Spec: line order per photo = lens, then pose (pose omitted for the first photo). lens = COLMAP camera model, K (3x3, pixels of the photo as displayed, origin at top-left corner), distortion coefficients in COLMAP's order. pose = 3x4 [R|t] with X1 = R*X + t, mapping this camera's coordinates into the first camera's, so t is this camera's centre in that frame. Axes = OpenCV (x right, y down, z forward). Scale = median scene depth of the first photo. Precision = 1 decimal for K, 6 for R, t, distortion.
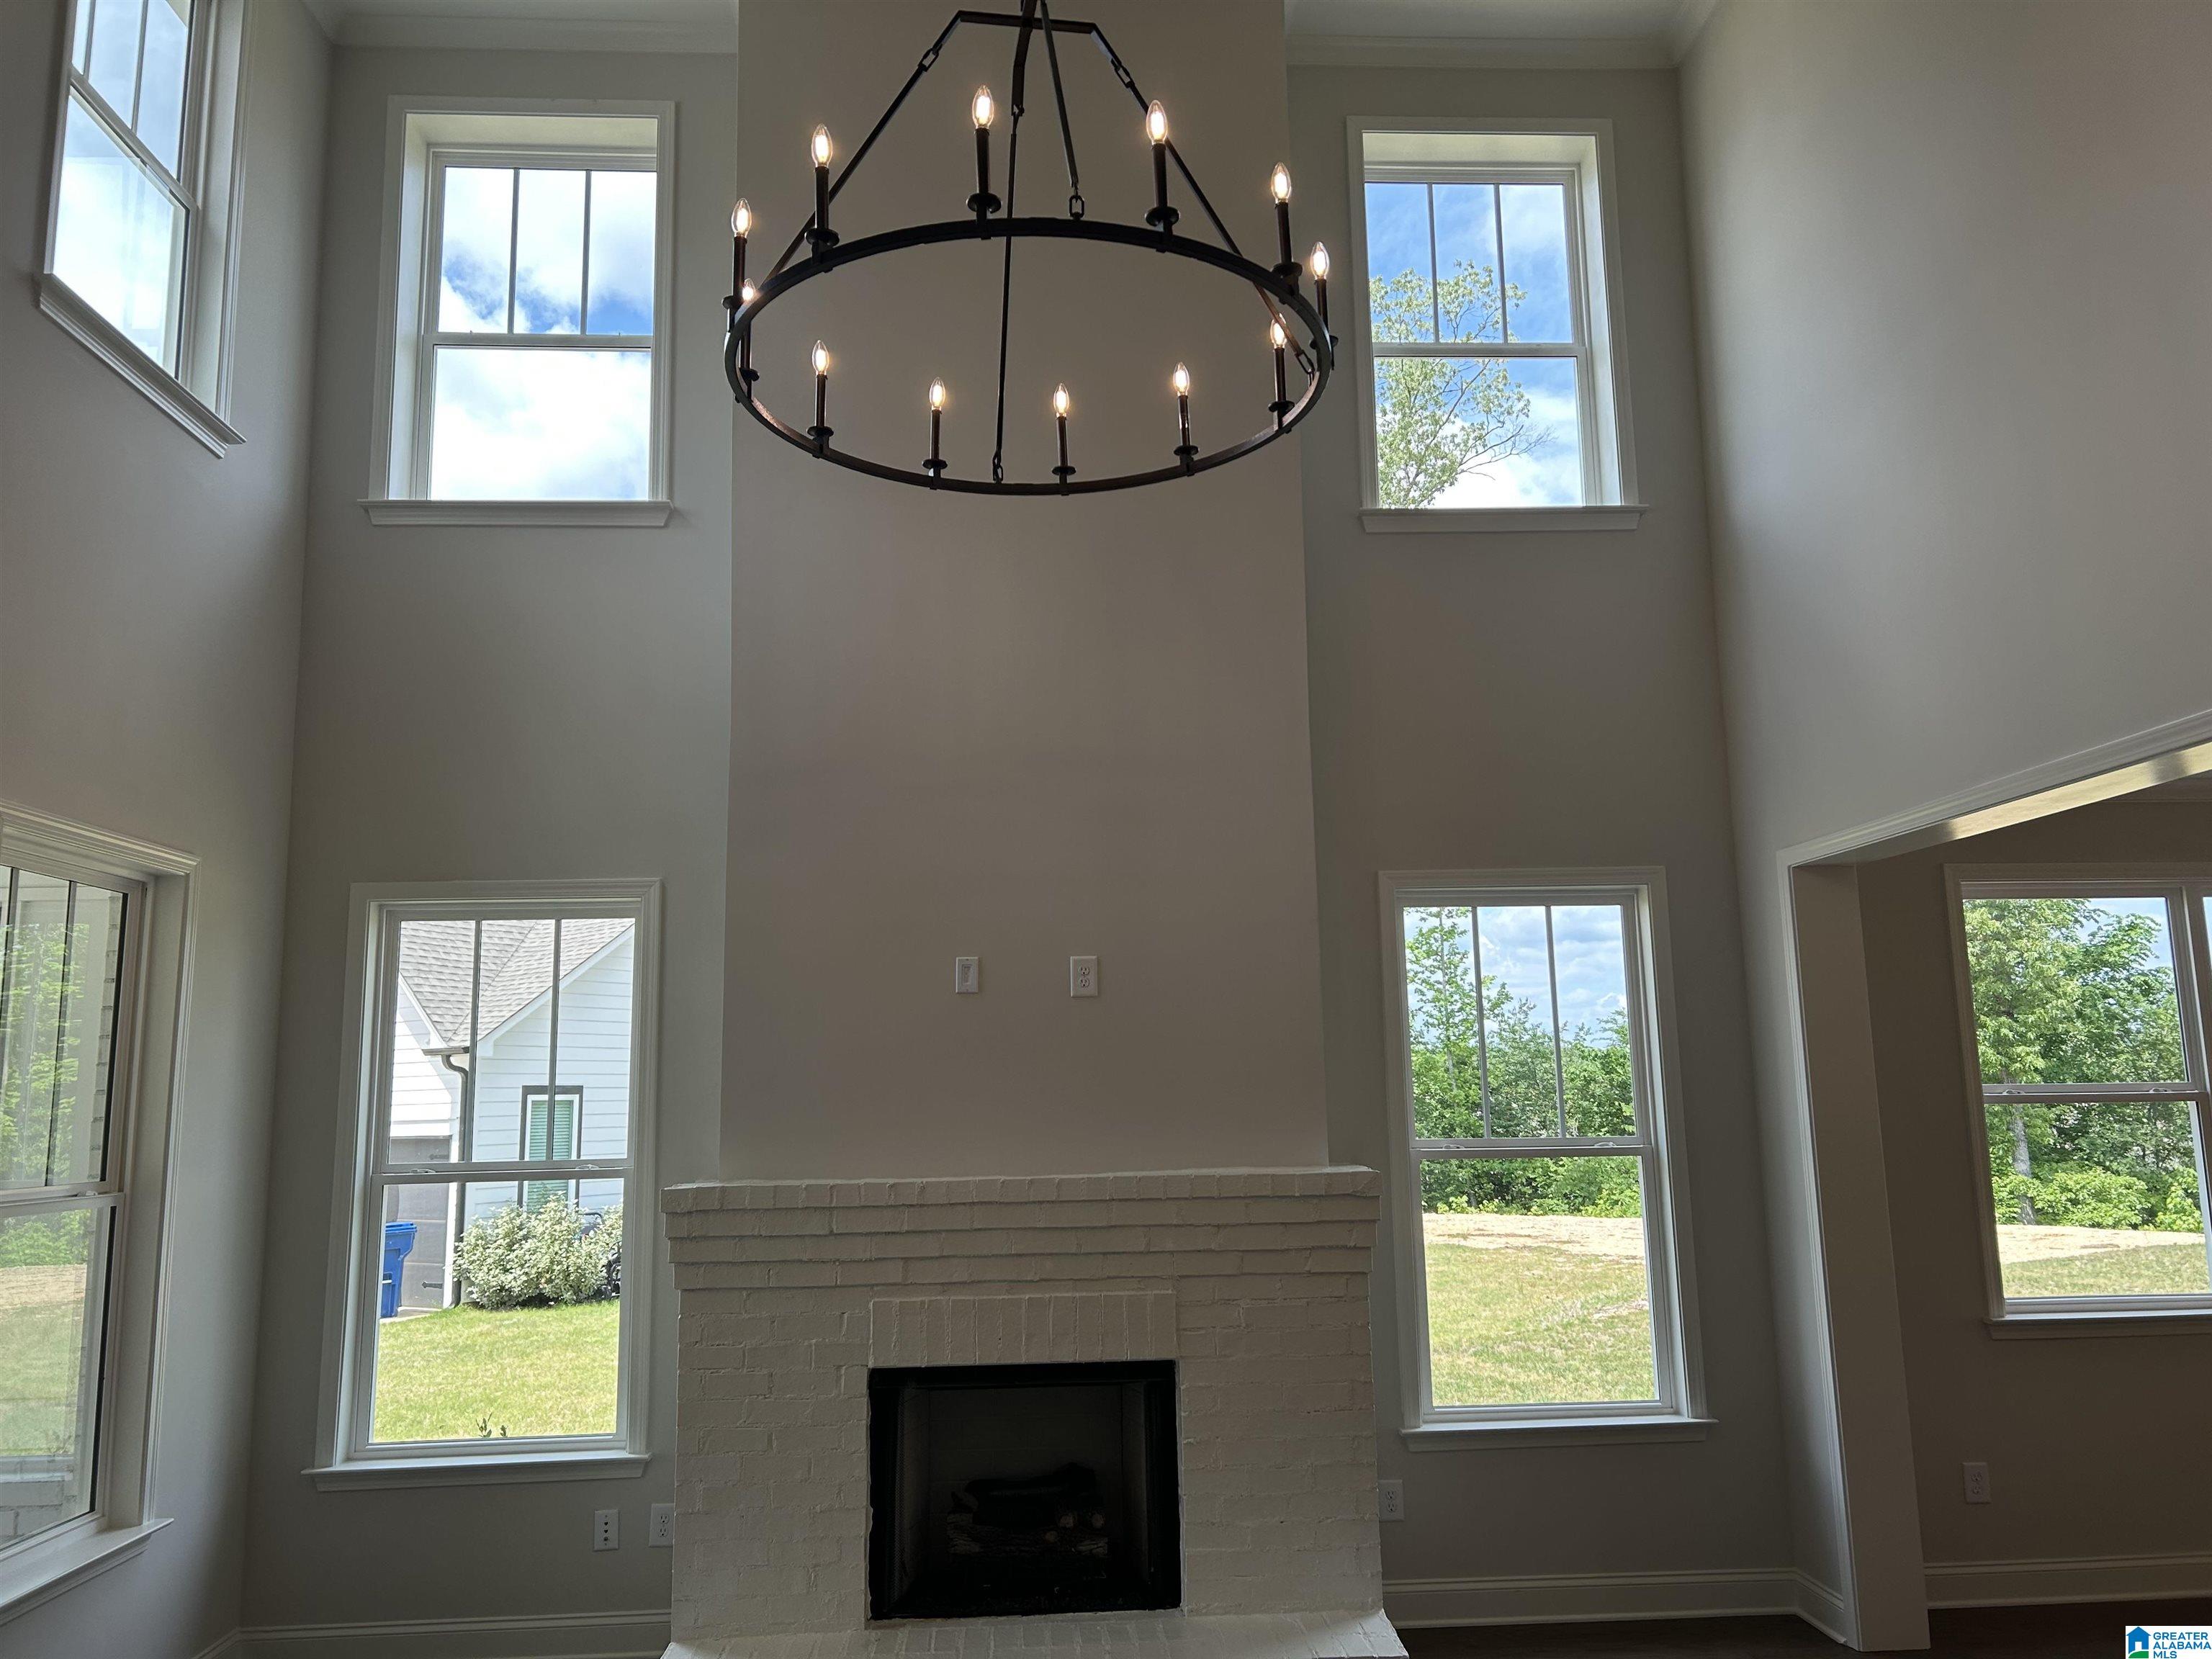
lens RADIAL K [[1658.0, 0, 1123.3], [0, 1658.0, 834.7], [0, 0, 1]] dist [0.059973, -0.064977]
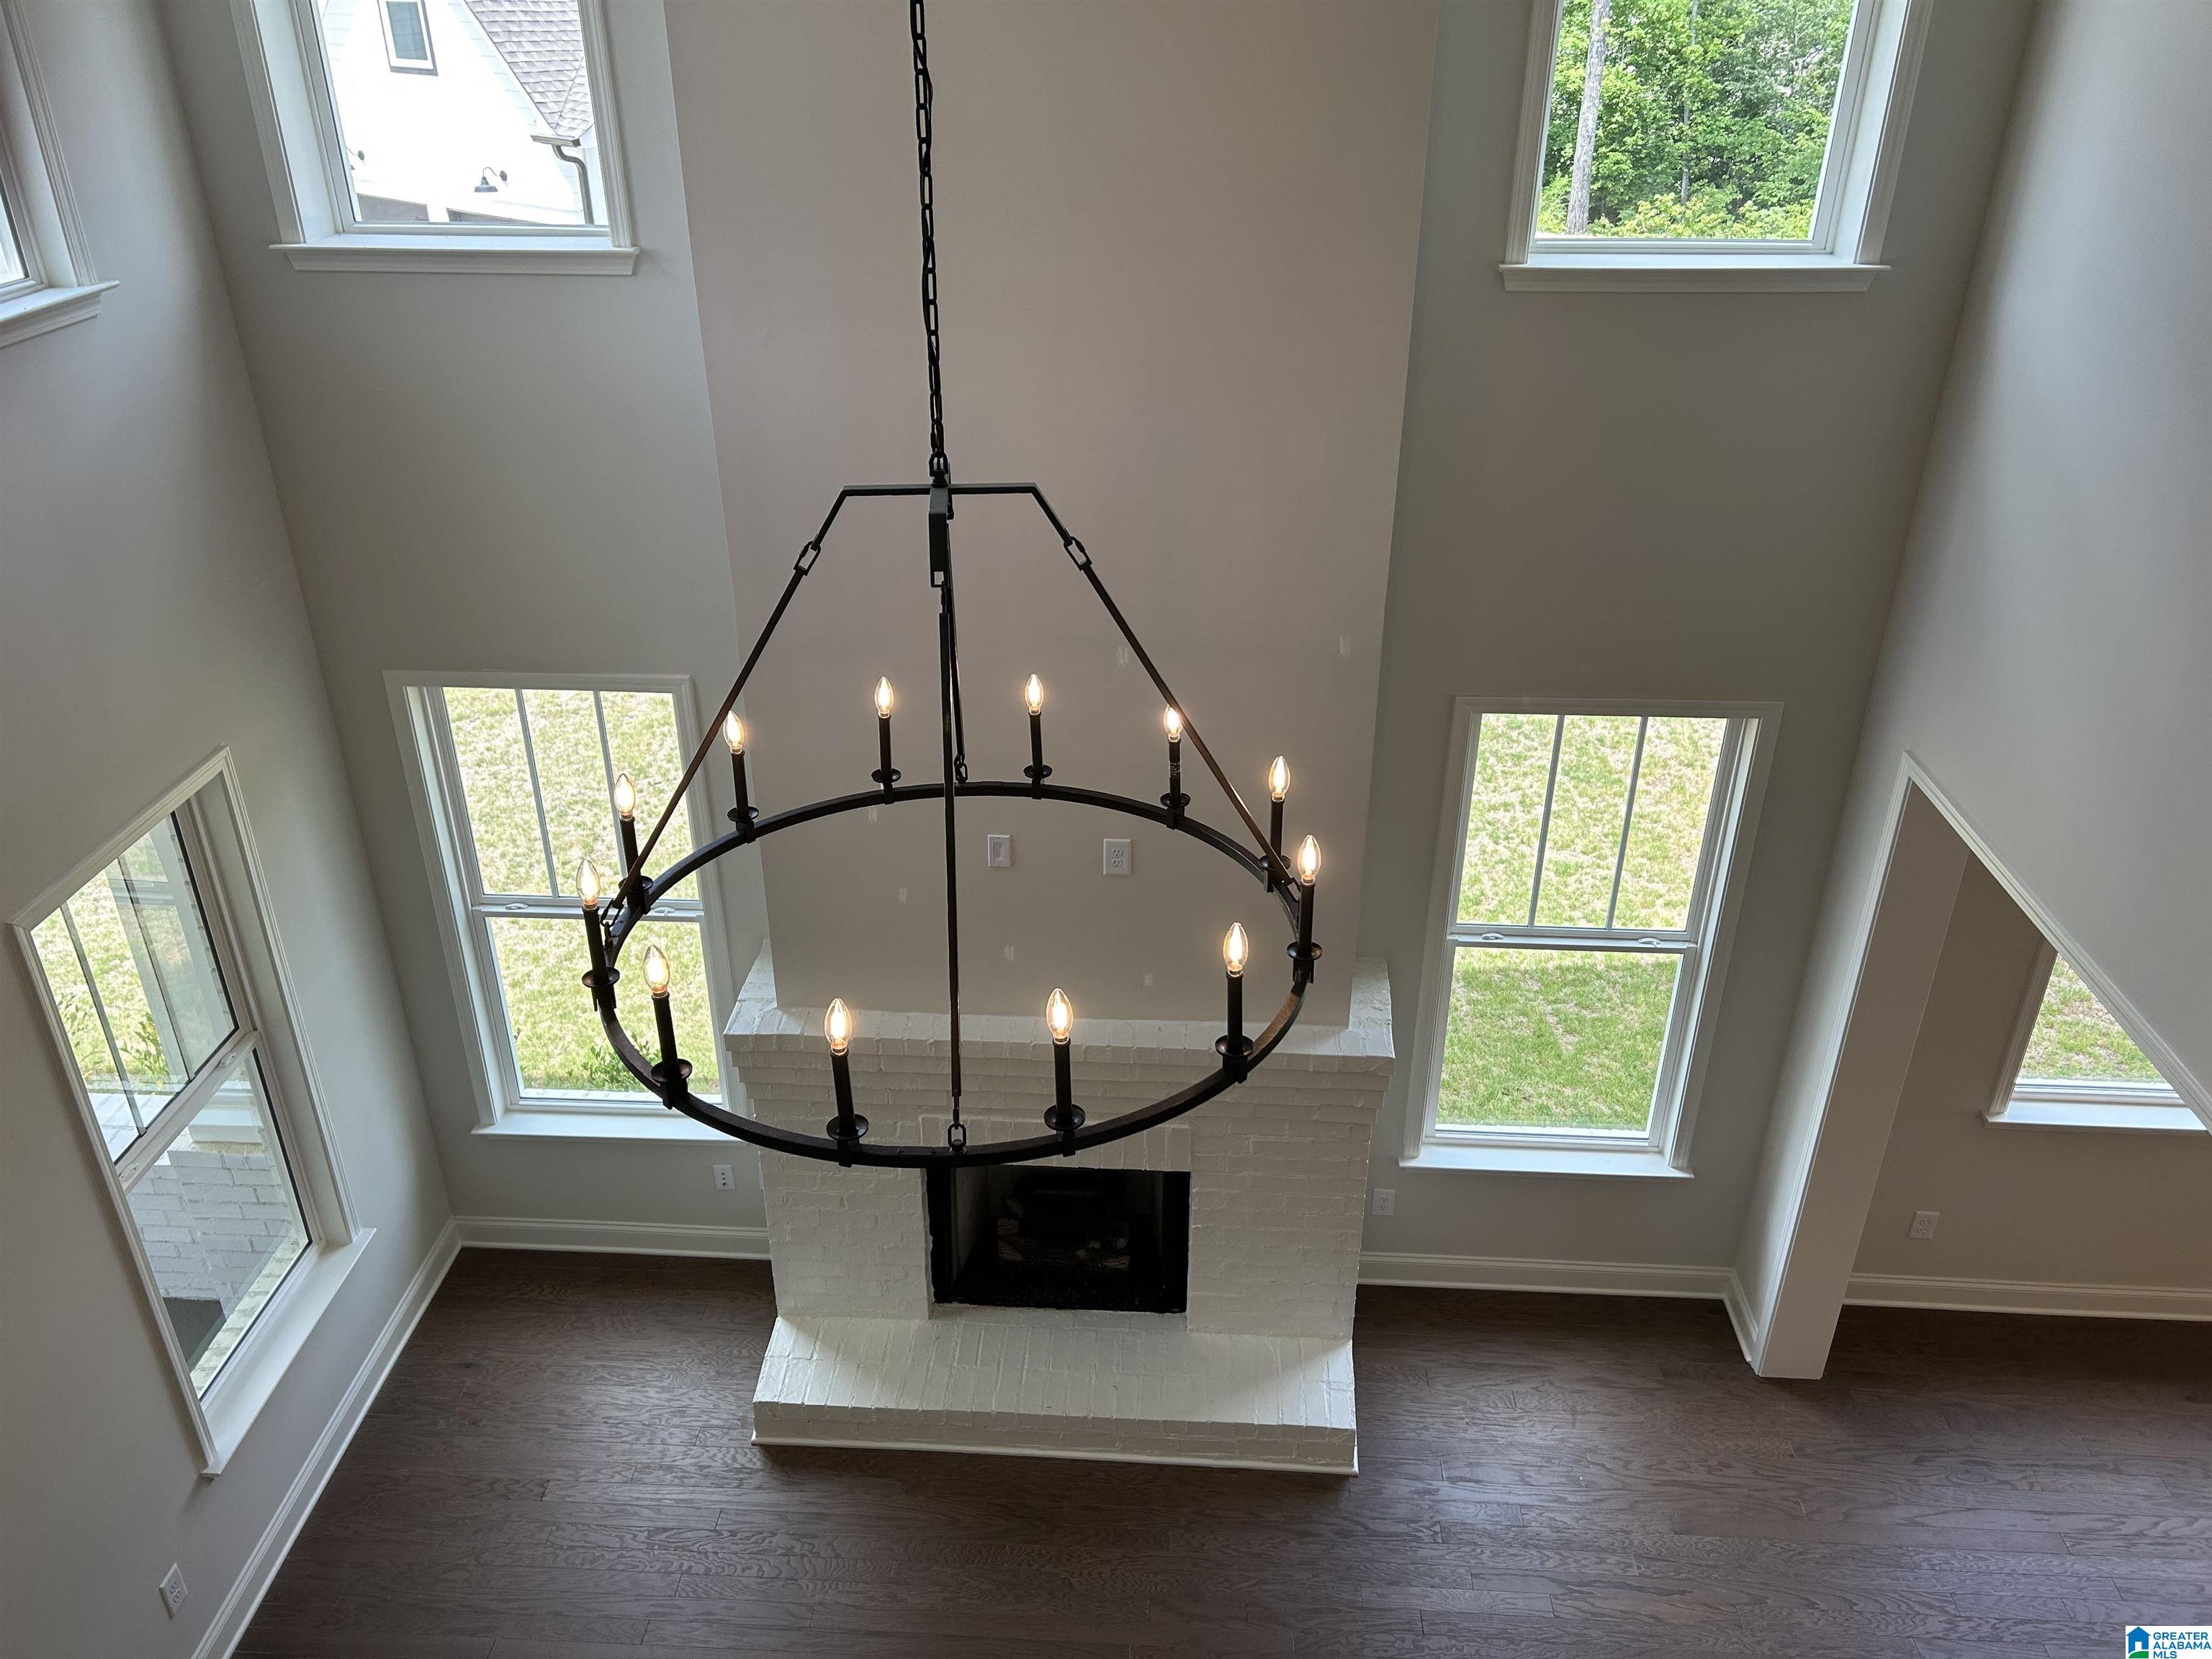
lens RADIAL K [[1658.0, 0, 1098.7], [0, 1658.0, 846.6], [0, 0, 1]] dist [0.059973, -0.064977]
pose [[0.992850, 0.073655, -0.093938, 0.059401], [-0.001193, 0.793026, 0.609186, -0.538561], [0.119365, -0.604718, 0.787444, 0.240290]]
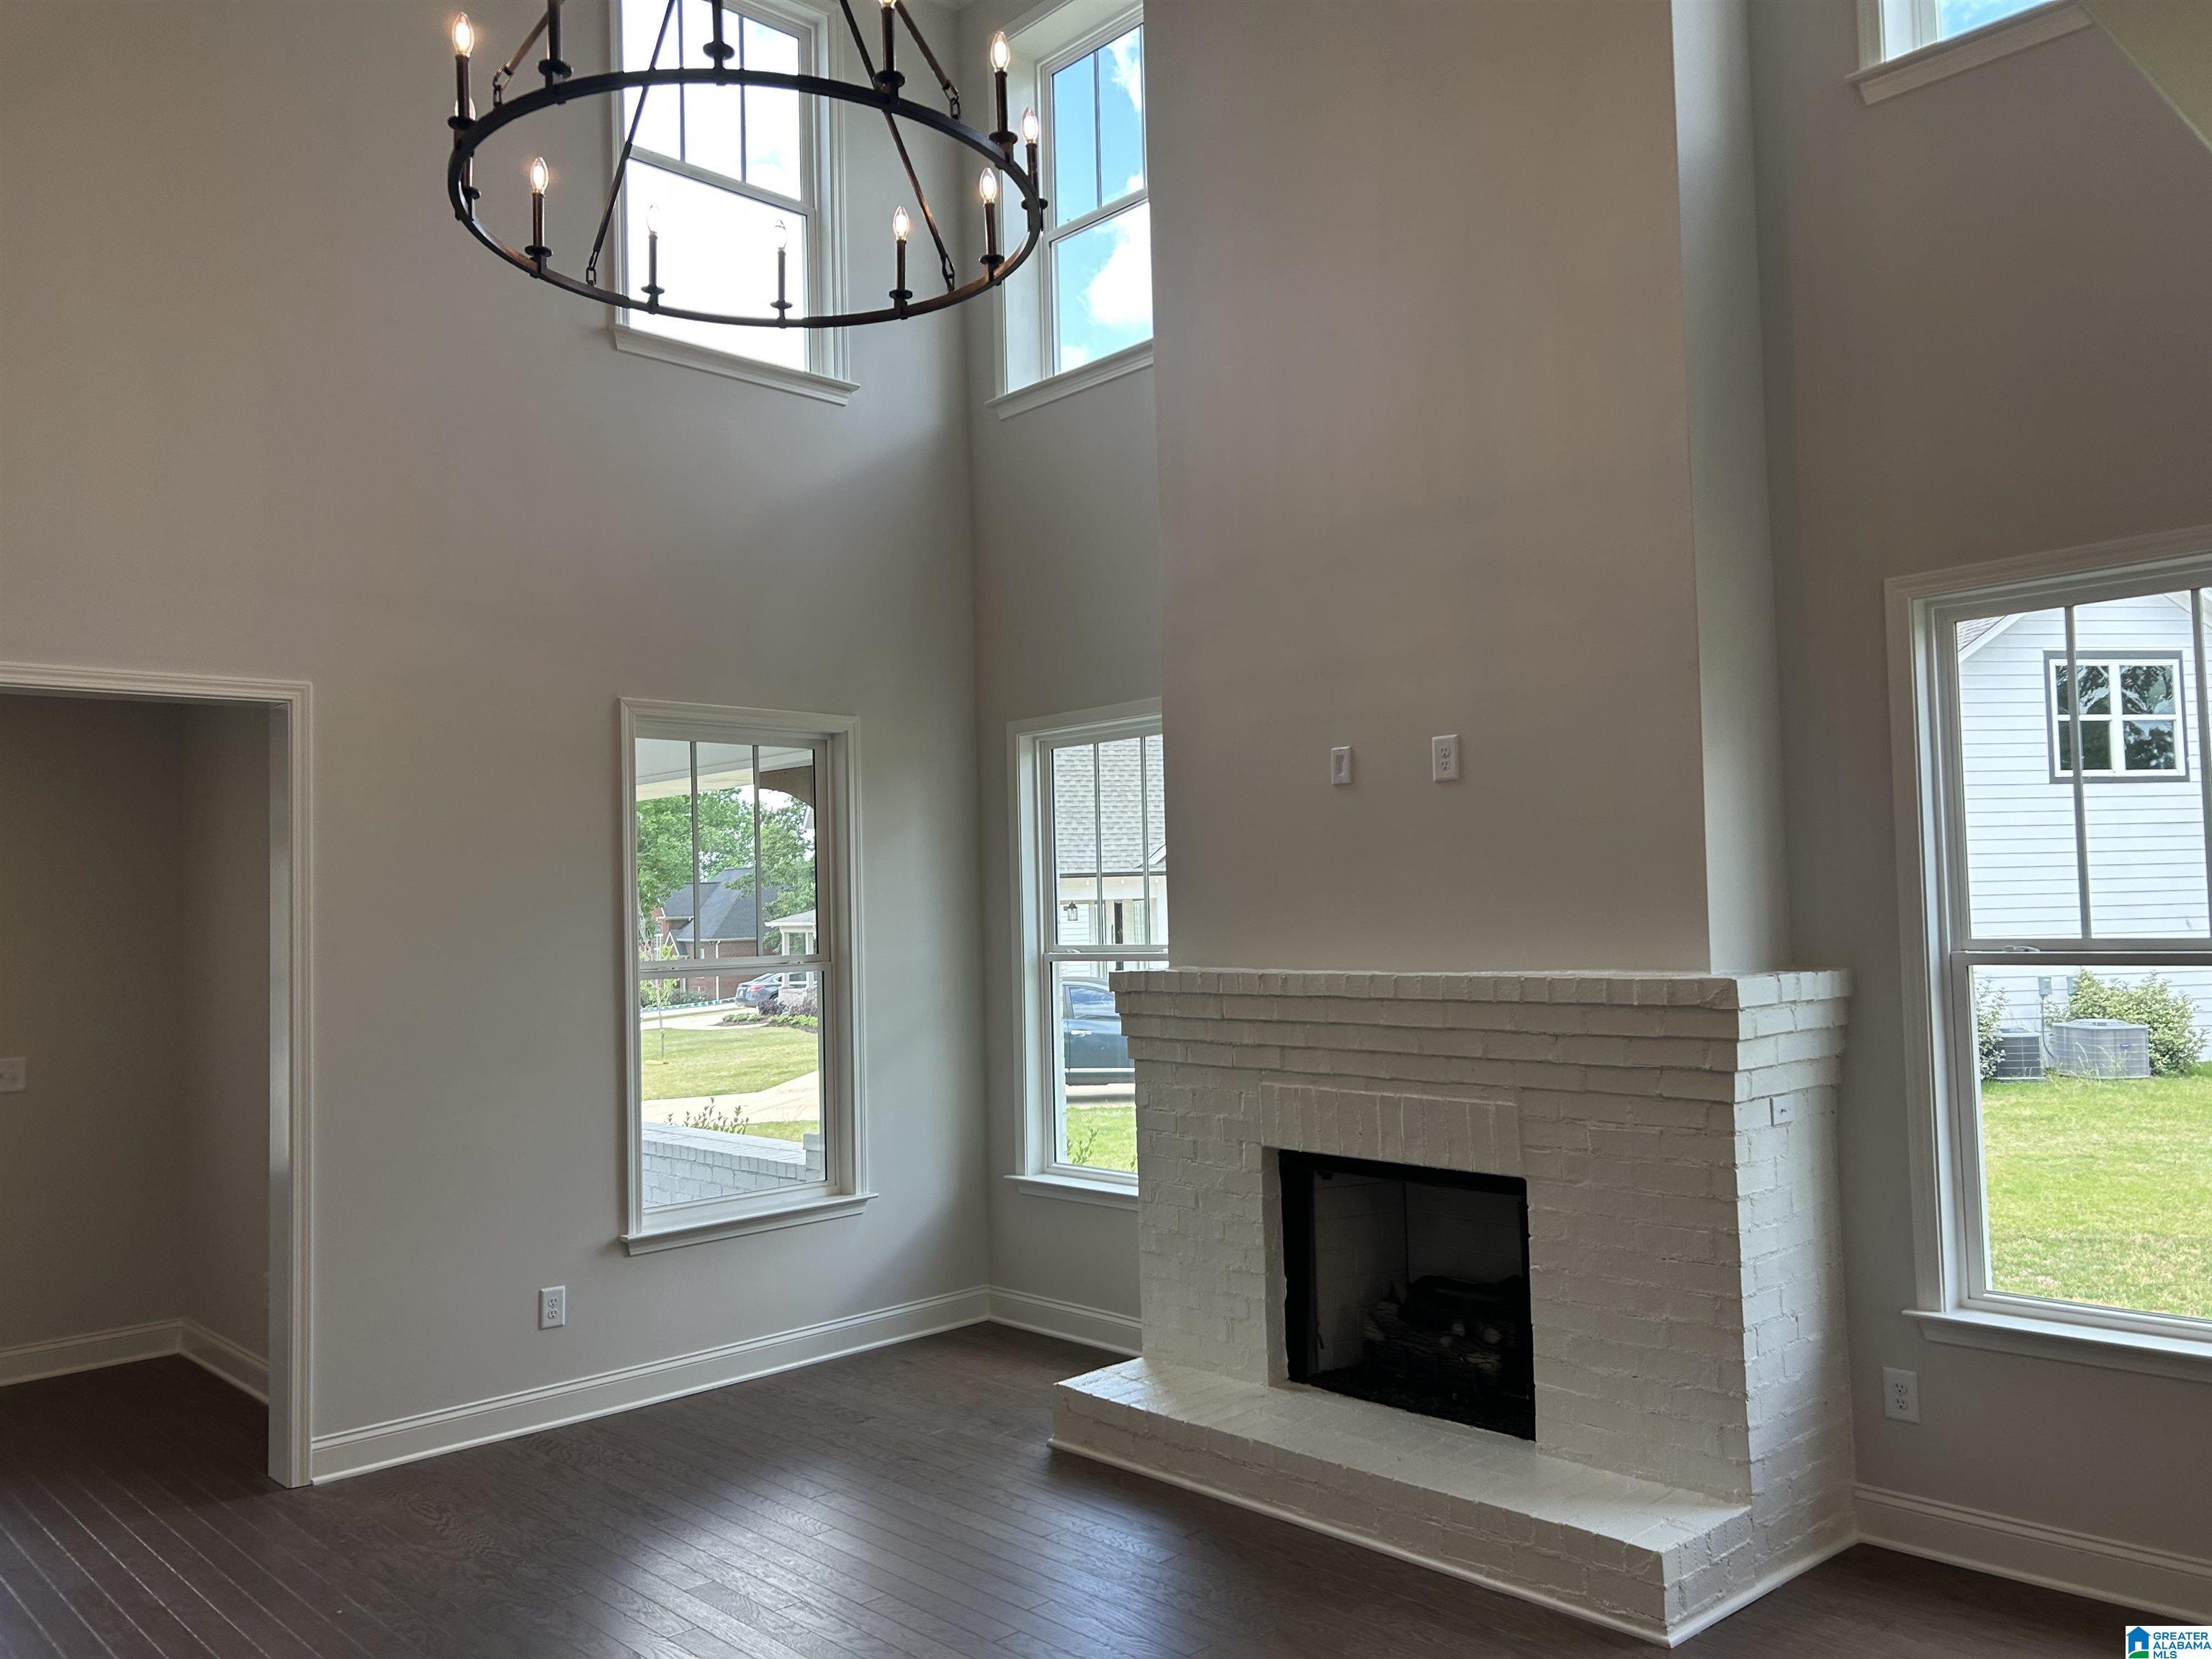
lens RADIAL K [[1658.0, 0, 1100.6], [0, 1658.0, 836.6], [0, 0, 1]] dist [0.059973, -0.064977]
pose [[0.647072, -0.032279, -0.761746, 0.567755], [0.132819, 0.988599, 0.070933, 0.040138], [0.750771, -0.147073, 0.643981, 0.279297]]
